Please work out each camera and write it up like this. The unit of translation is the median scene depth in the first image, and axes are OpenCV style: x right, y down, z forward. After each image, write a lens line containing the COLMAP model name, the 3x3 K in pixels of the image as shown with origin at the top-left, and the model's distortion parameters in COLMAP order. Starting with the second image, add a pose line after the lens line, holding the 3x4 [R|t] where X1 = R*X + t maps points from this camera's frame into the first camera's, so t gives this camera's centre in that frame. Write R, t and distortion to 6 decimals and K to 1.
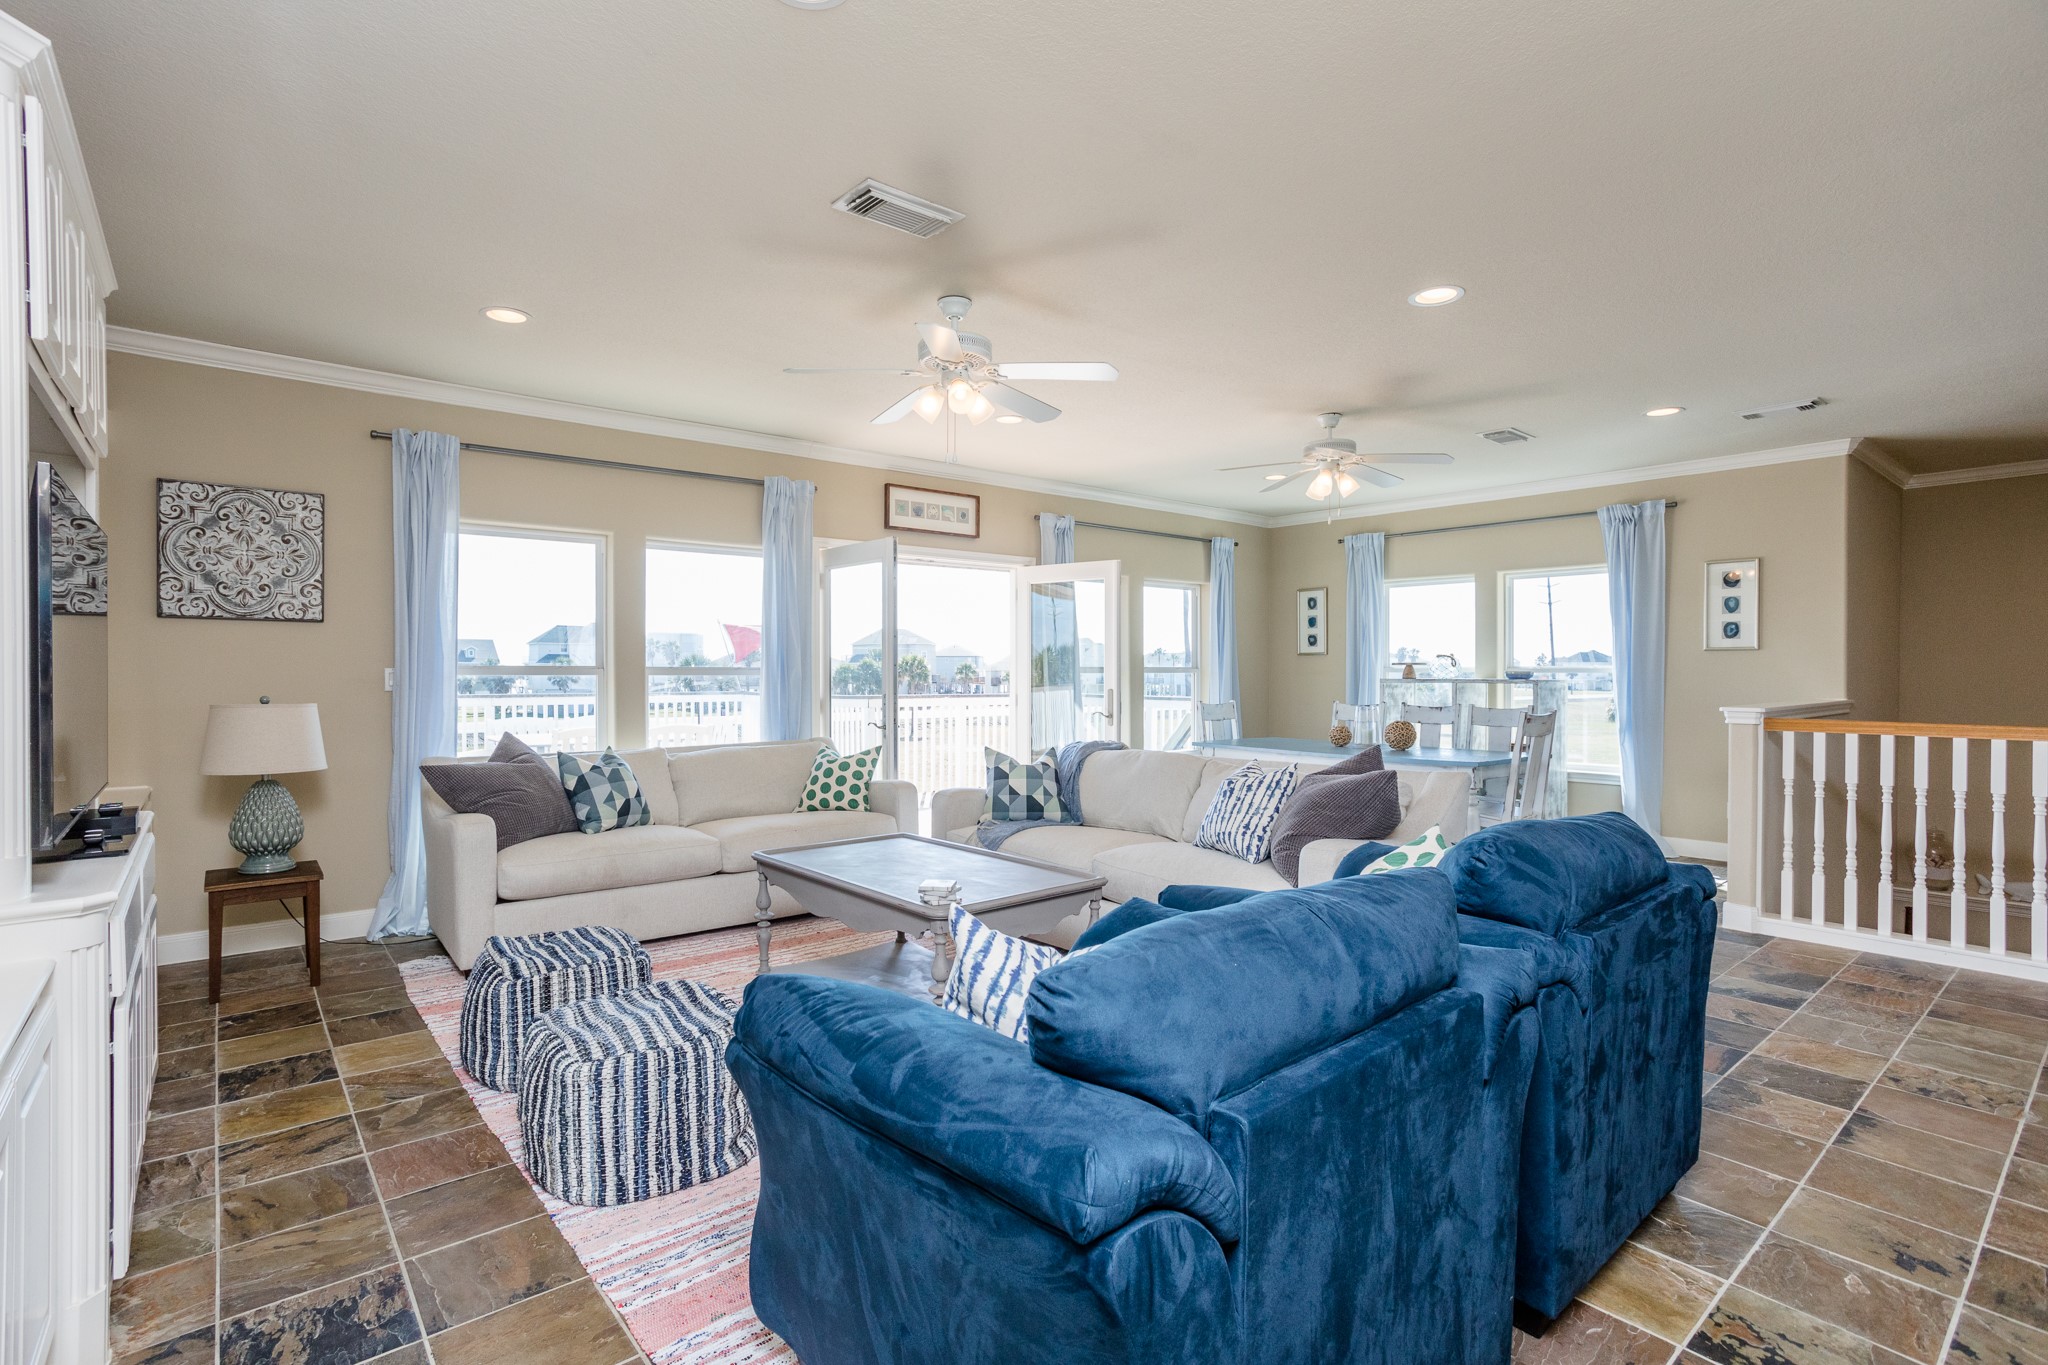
lens RADIAL K [[990.0, 0, 1005.6], [0, 990.0, 678.5], [0, 0, 1]] dist [-0.038375, 0.021936]
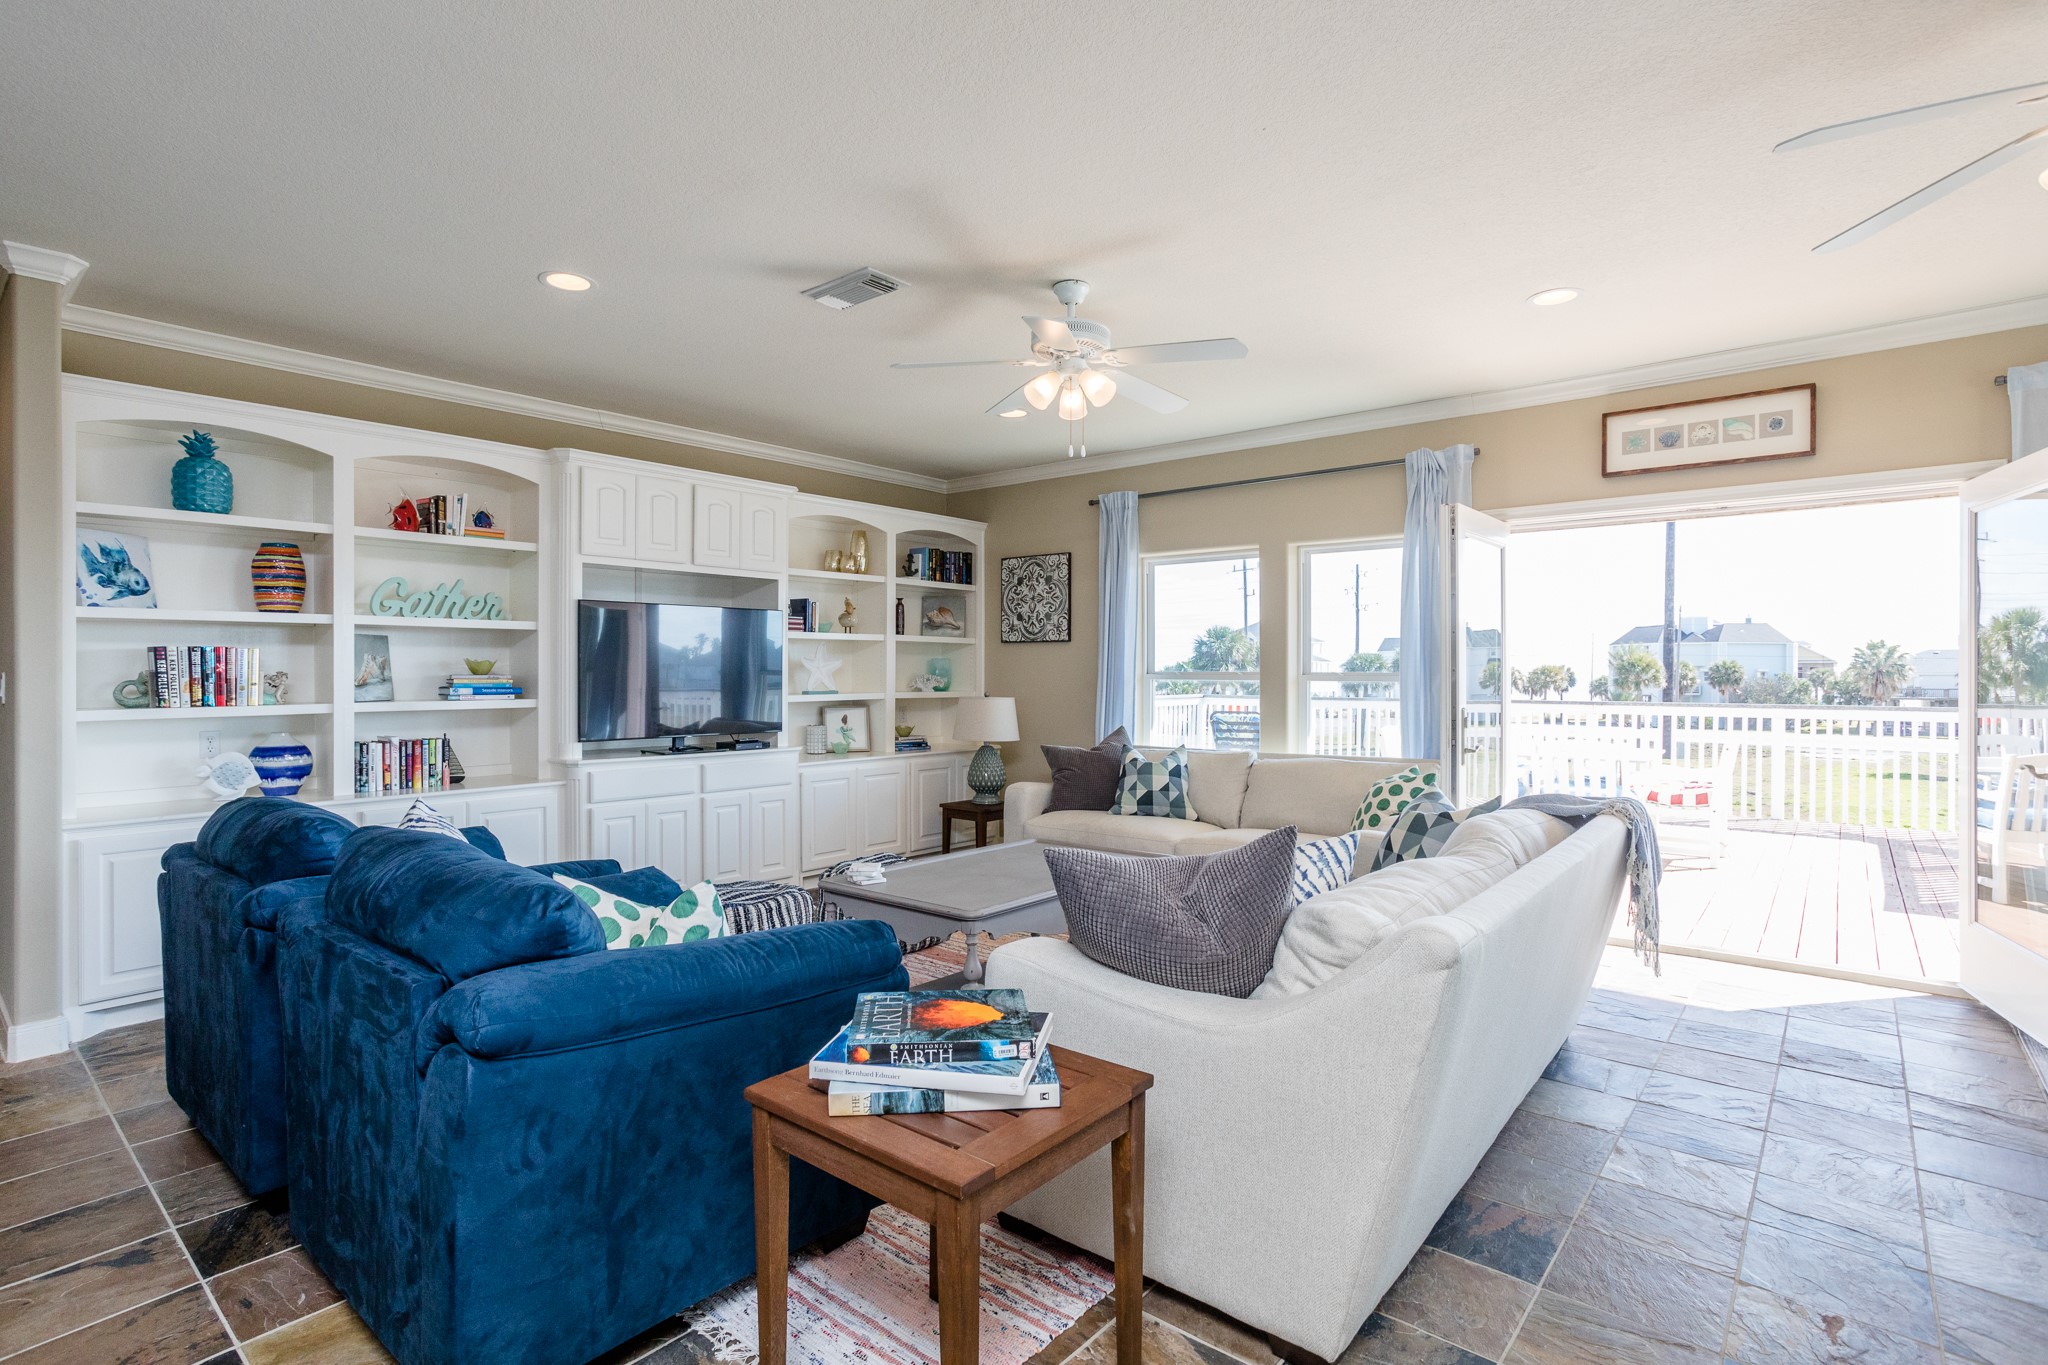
lens RADIAL K [[990.0, 0, 1023.7], [0, 990.0, 666.4], [0, 0, 1]] dist [-0.038375, 0.021936]
pose [[0.174121, -0.007946, -0.984692, 0.469720], [-0.010360, 0.999897, -0.009901, -0.004358], [0.984670, 0.011926, 0.174020, 0.440296]]
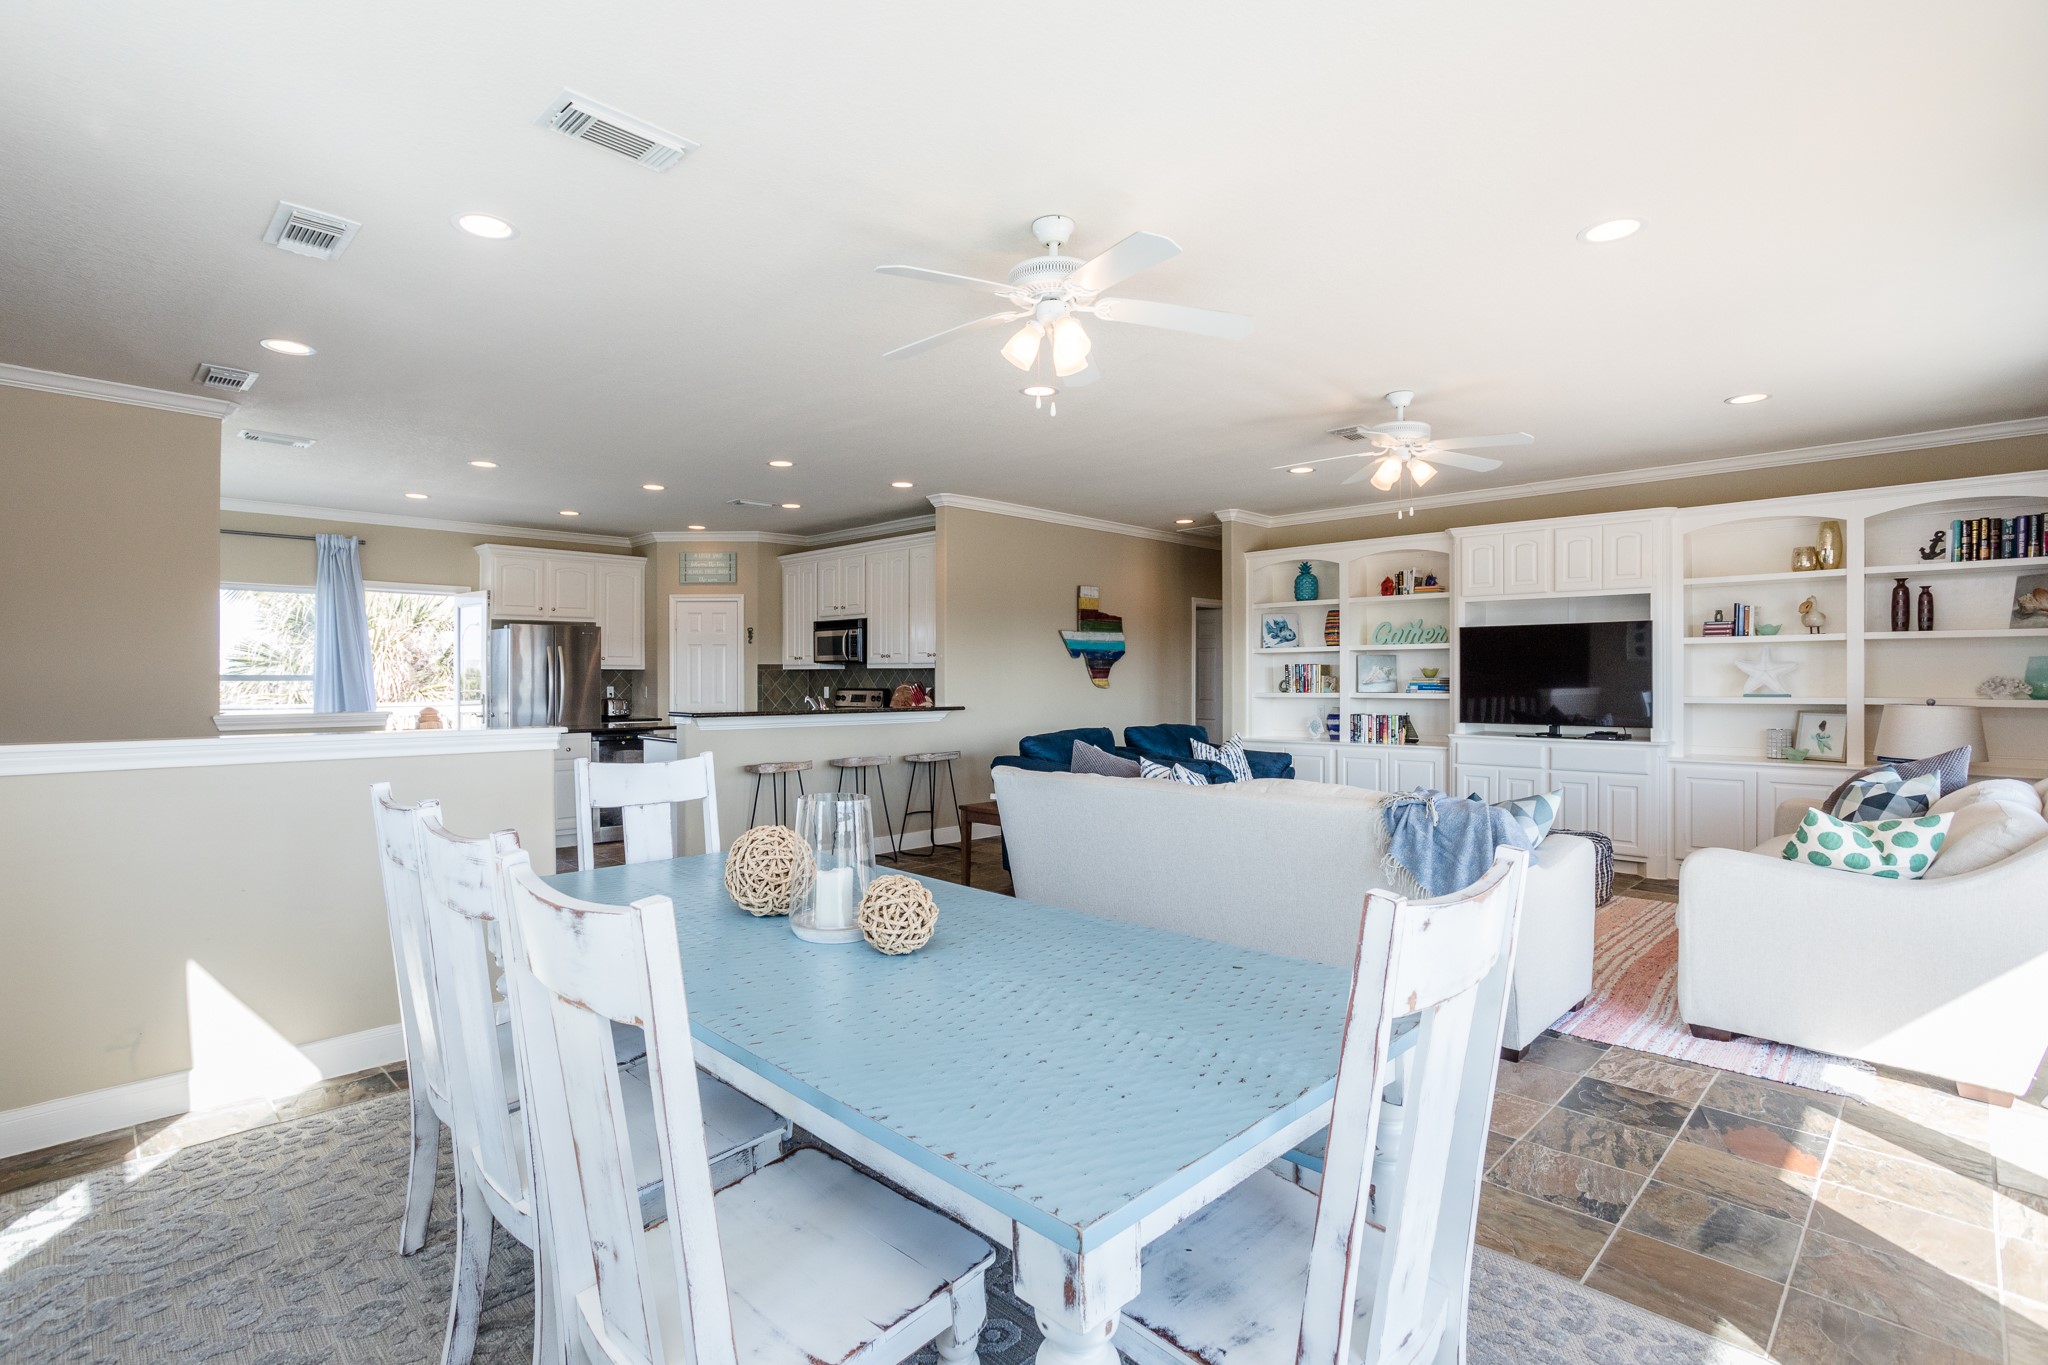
lens RADIAL K [[990.0, 0, 1006.5], [0, 990.0, 687.4], [0, 0, 1]] dist [-0.038375, 0.021936]
pose [[-0.994070, 0.001443, -0.108730, 0.318619], [-0.000916, 0.999765, 0.021641, -0.014318], [0.108736, 0.021612, -0.993836, 1.263162]]
